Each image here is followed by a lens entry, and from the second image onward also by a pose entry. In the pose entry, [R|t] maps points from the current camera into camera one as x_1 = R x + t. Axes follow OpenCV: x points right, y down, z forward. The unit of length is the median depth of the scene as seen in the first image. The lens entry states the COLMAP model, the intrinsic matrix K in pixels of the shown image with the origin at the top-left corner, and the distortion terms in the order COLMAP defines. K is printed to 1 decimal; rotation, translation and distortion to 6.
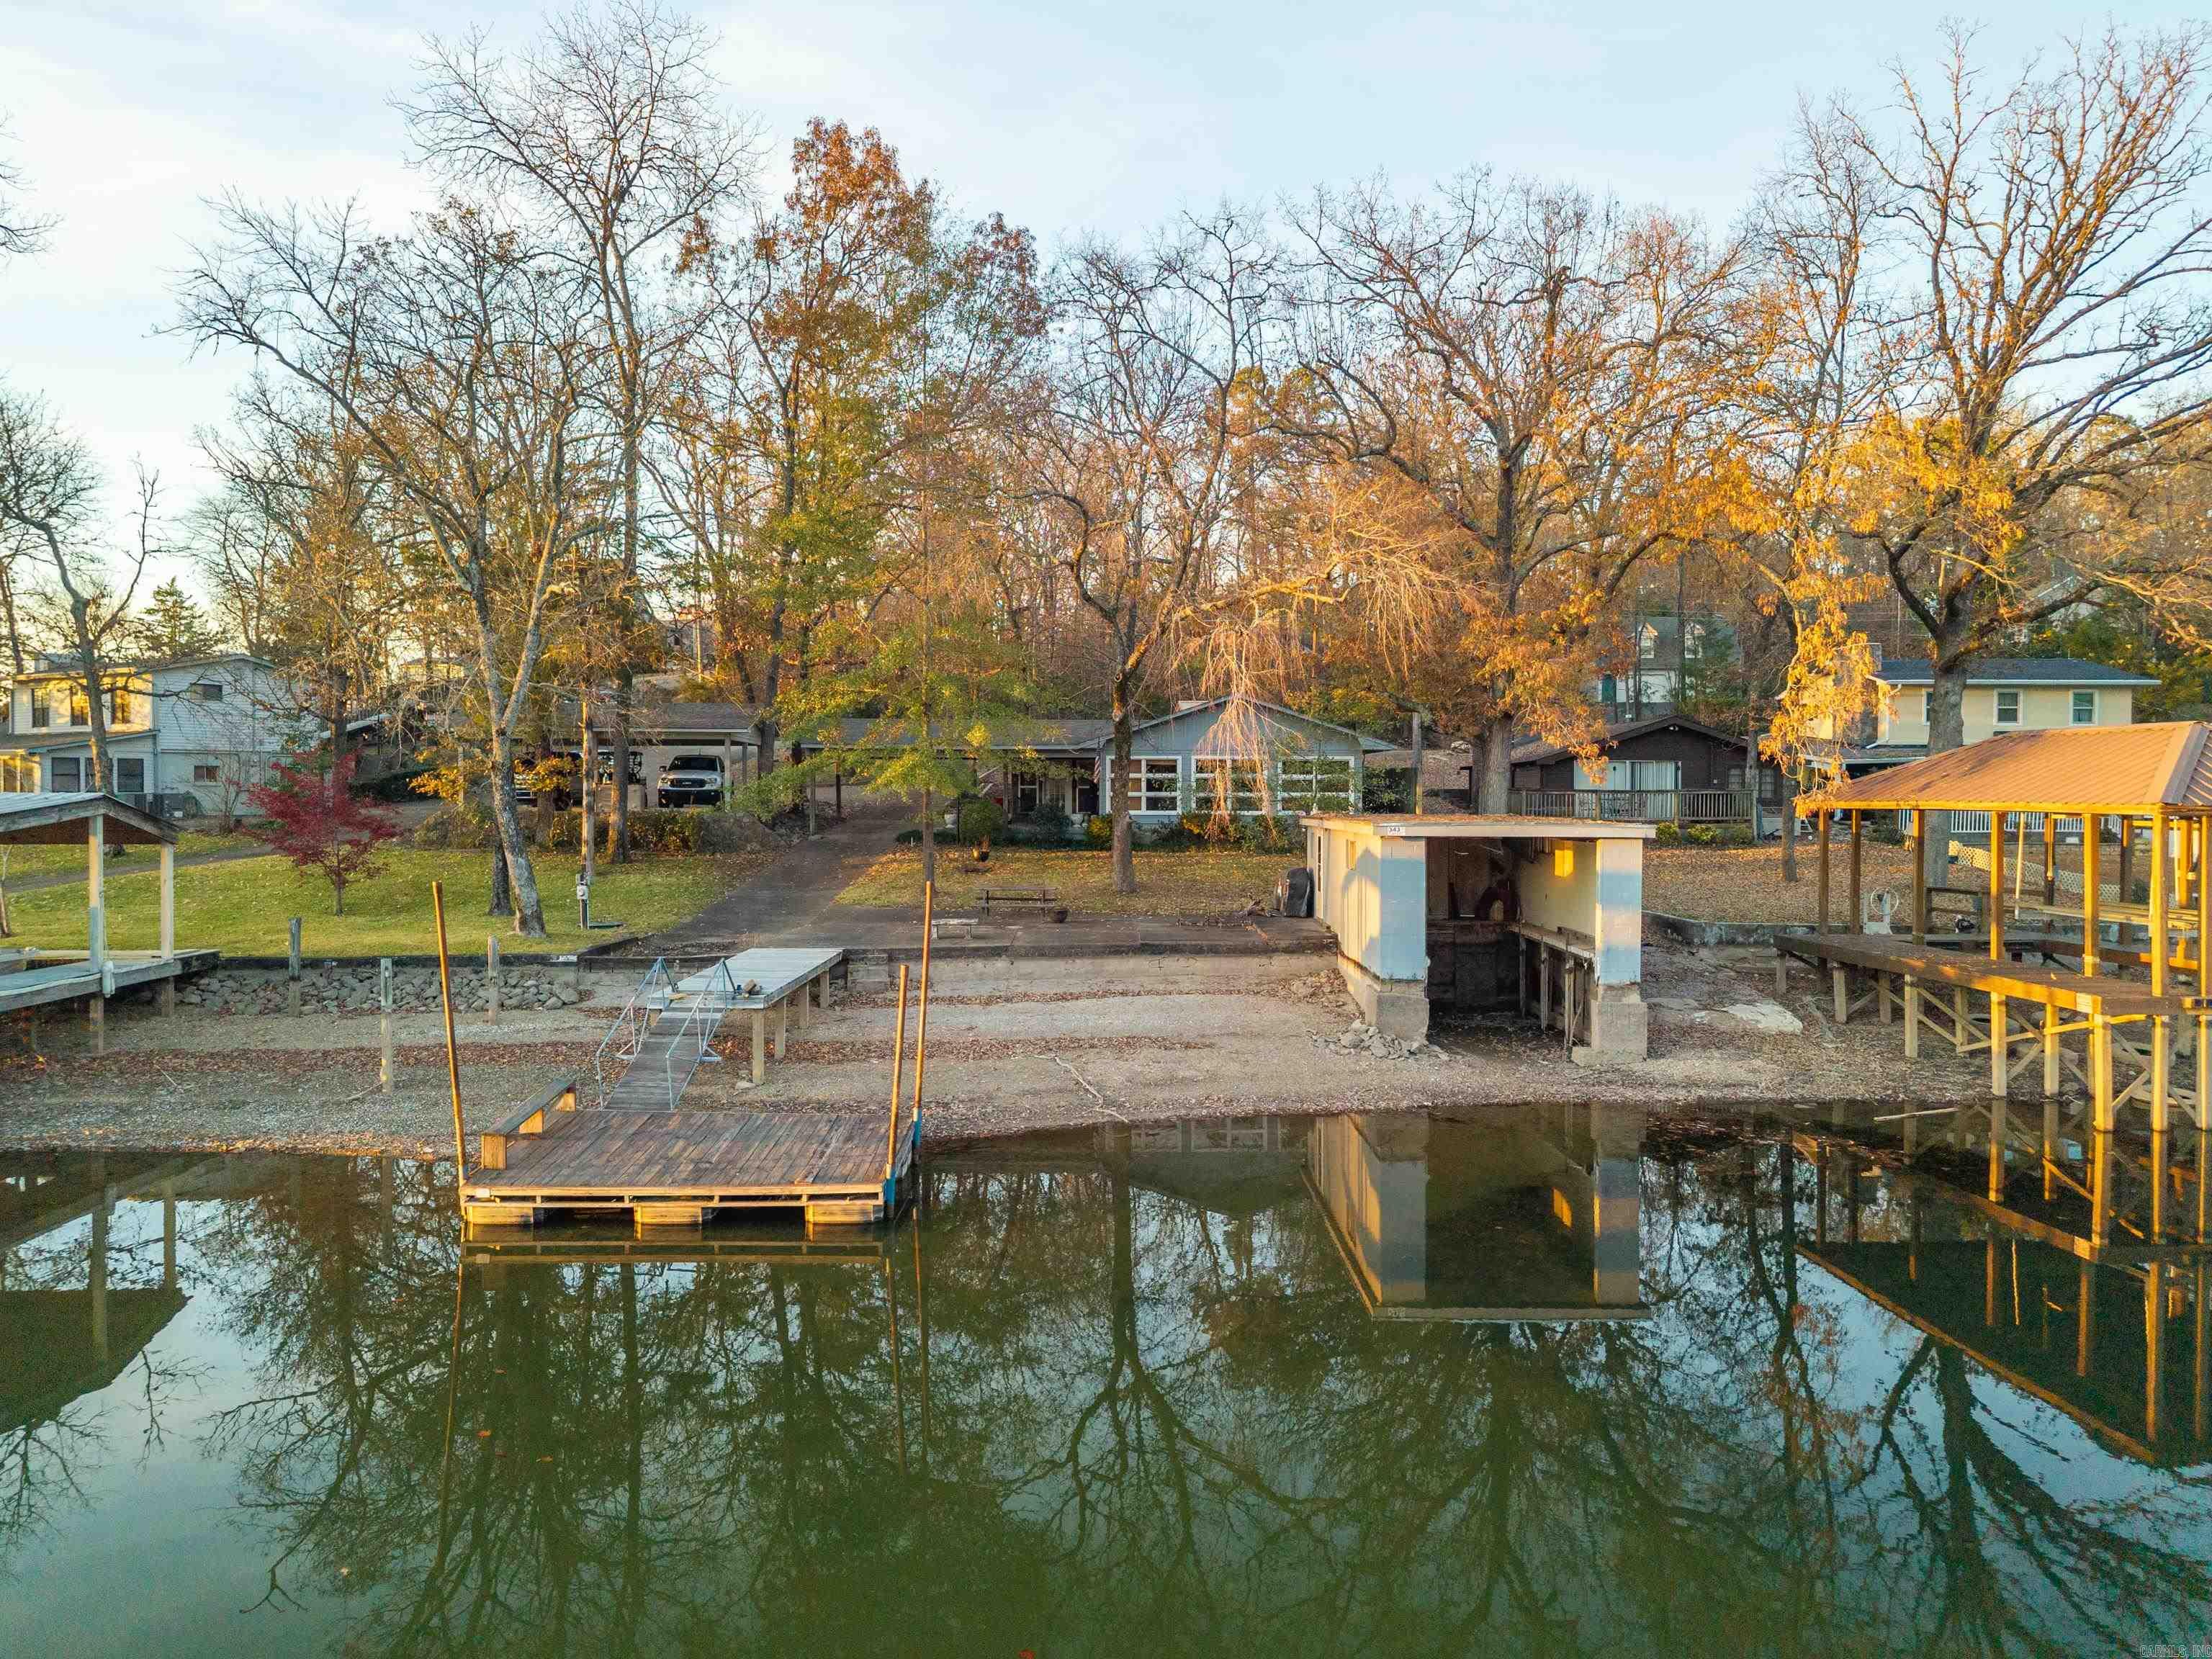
lens RADIAL K [[1448.5, 0, 1110.7], [0, 1448.5, 794.0], [0, 0, 1]] dist [0.031435, -0.000645]
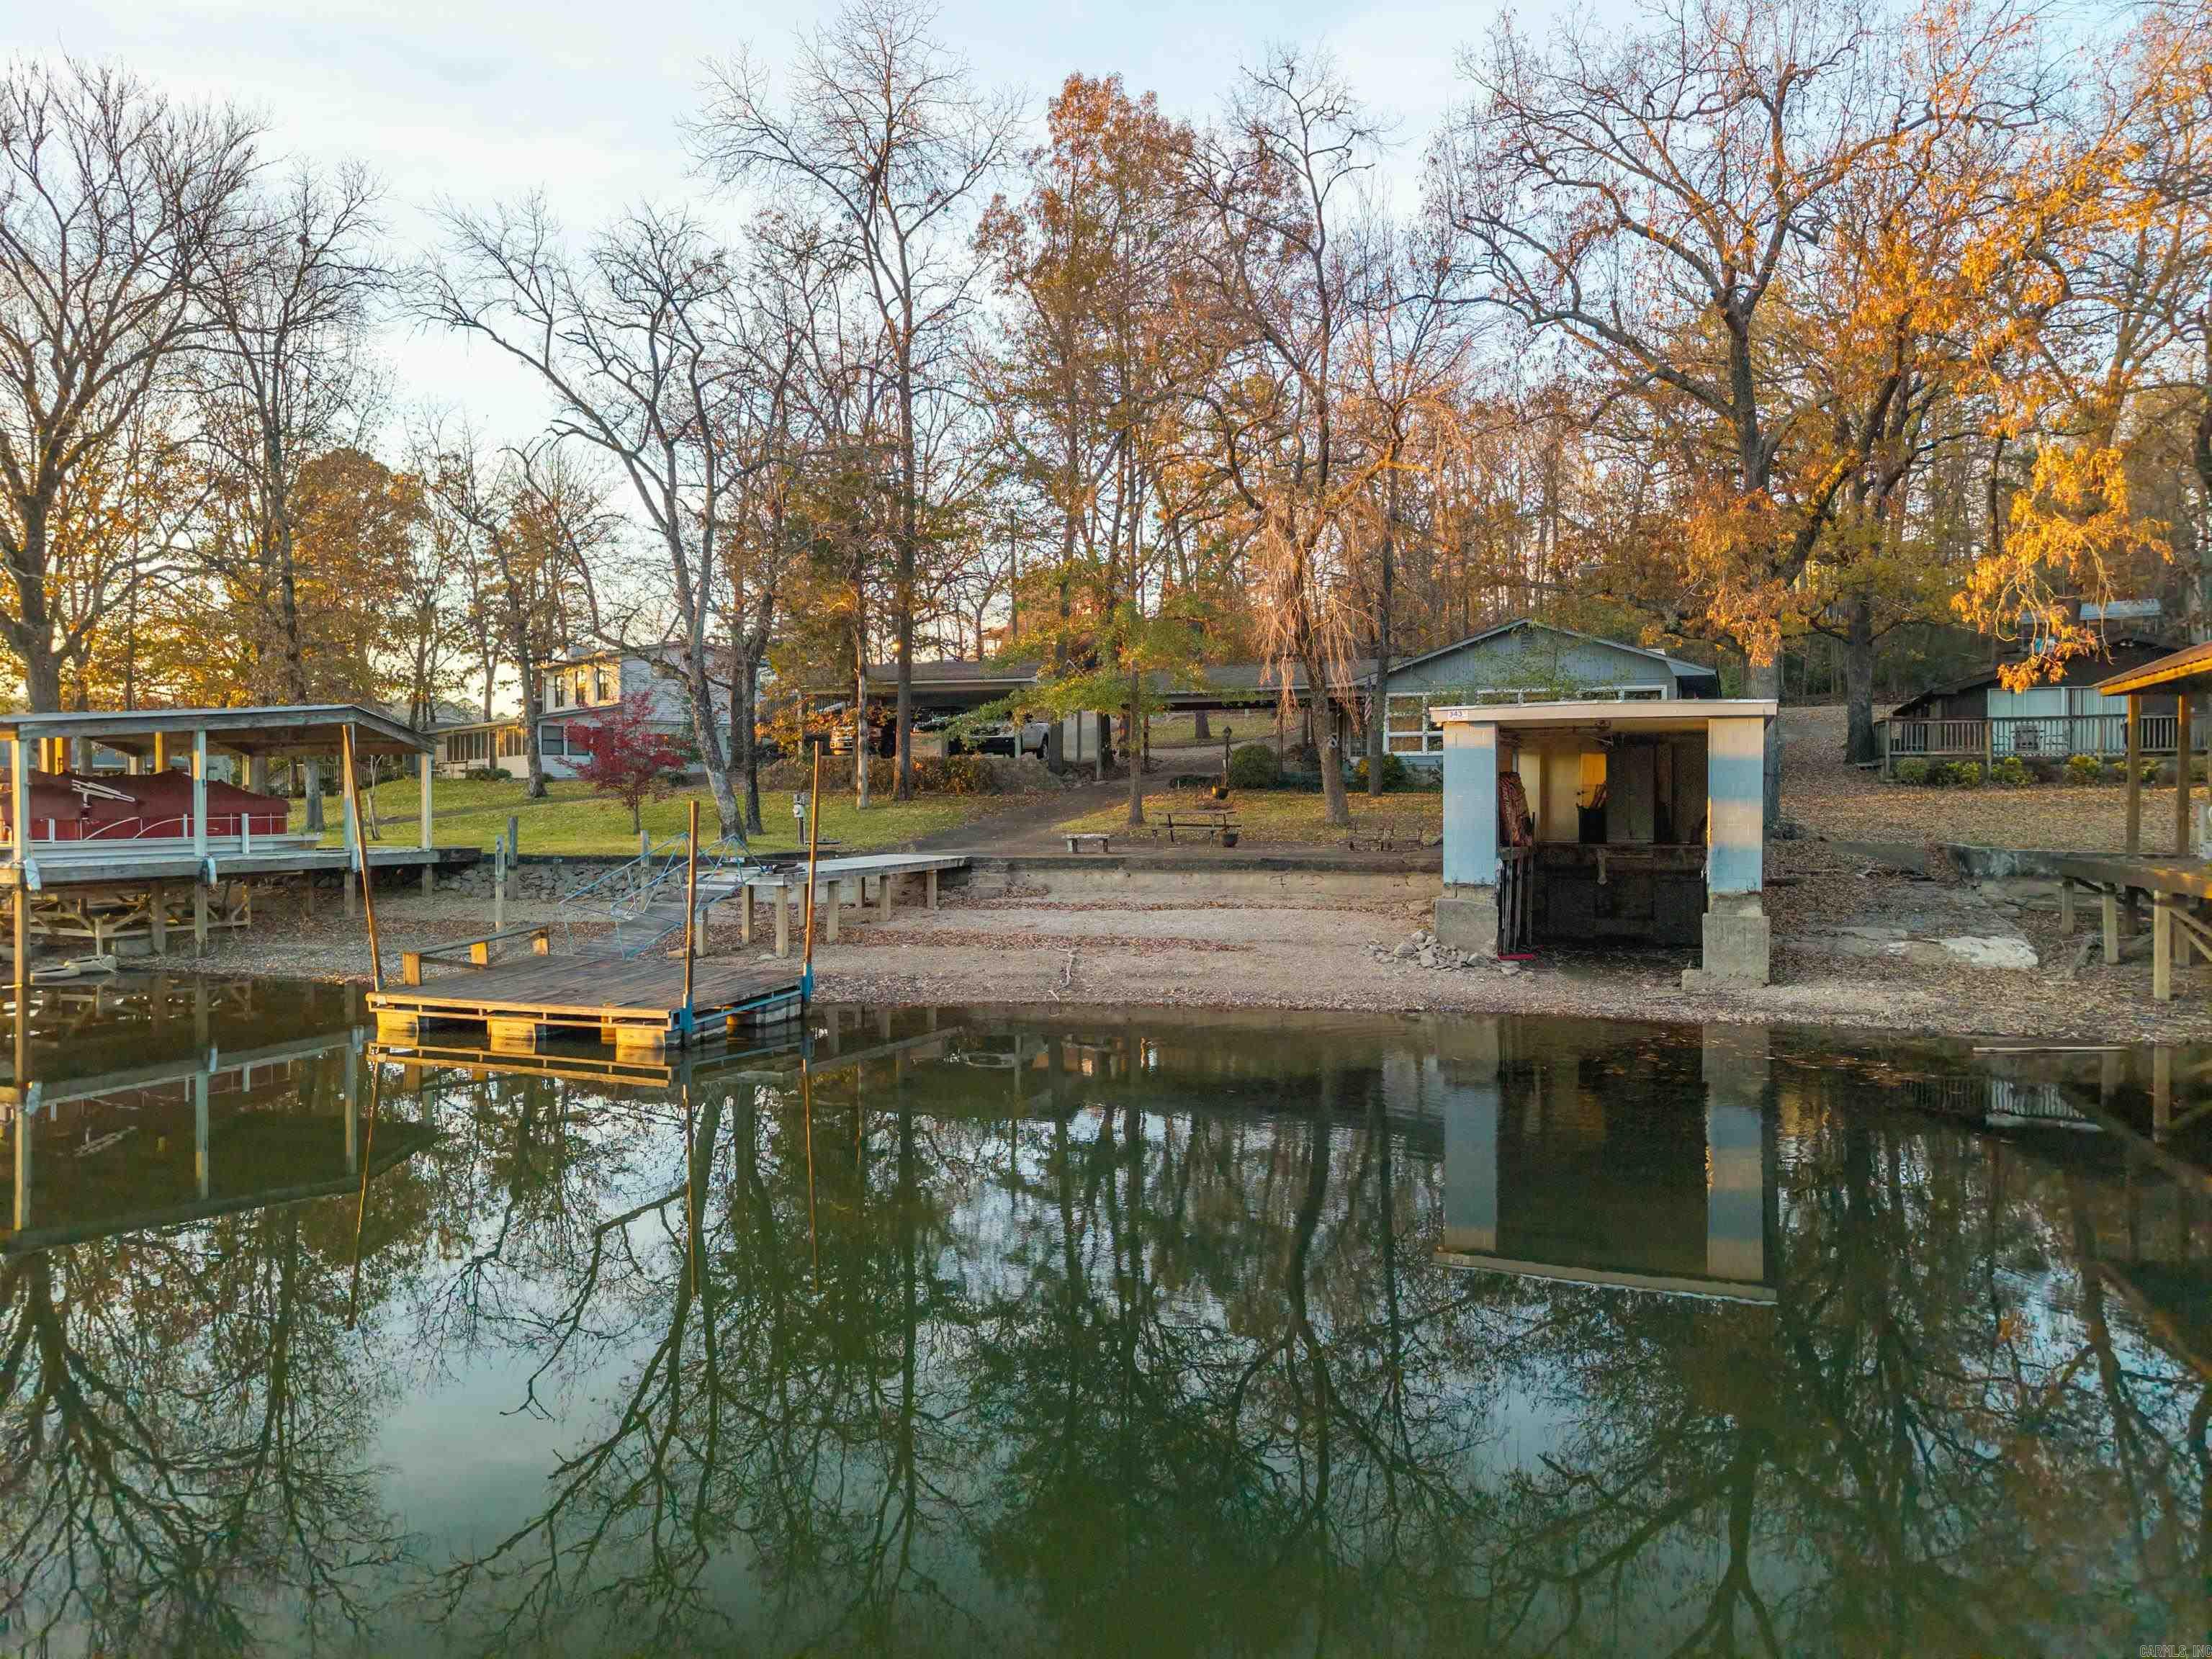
lens RADIAL K [[1454.6, 0, 1095.3], [0, 1454.6, 786.2], [0, 0, 1]] dist [0.014080, -0.002739]
pose [[0.929255, -0.006409, -0.369383, 0.299429], [0.004114, 0.999967, -0.006999, 0.069334], [0.369416, 0.004984, 0.929251, 0.087690]]
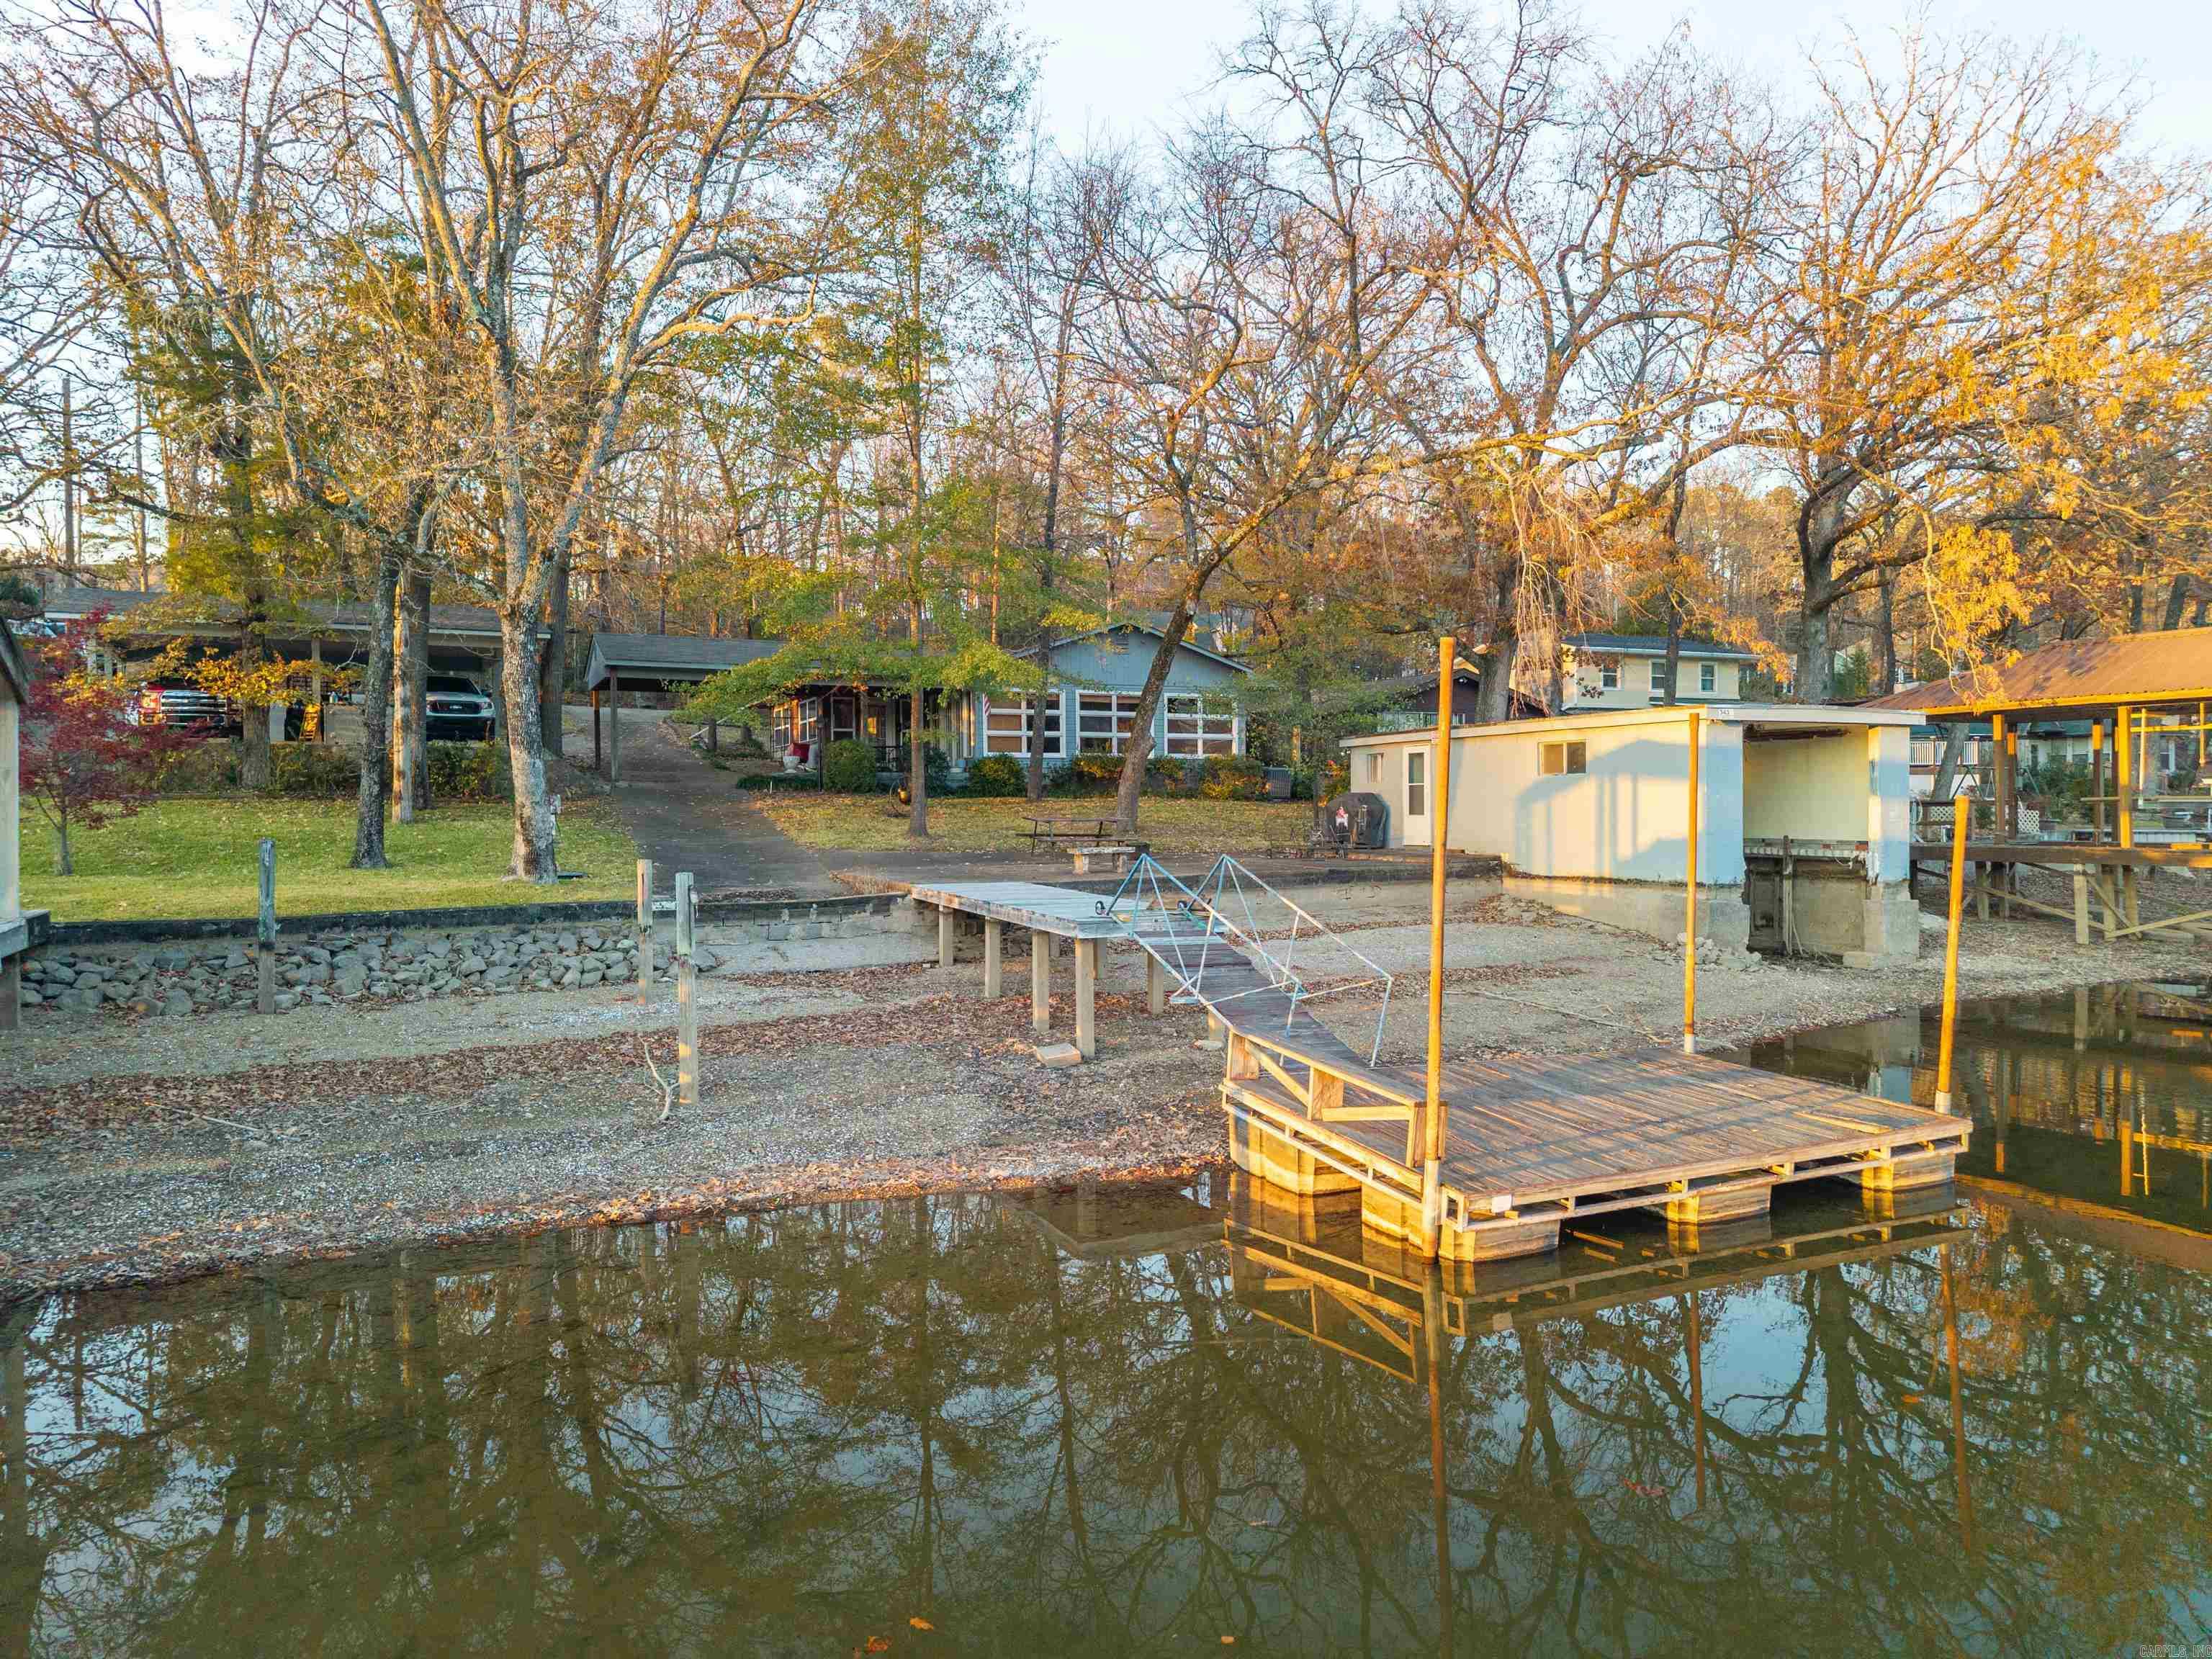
lens RADIAL K [[1454.6, 0, 1095.3], [0, 1454.6, 786.2], [0, 0, 1]] dist [0.014080, -0.002739]
pose [[0.910278, -0.004302, 0.413975, -0.479612], [0.011803, 0.999809, -0.015563, 0.073490], [-0.413829, 0.019053, 0.910155, 0.335243]]
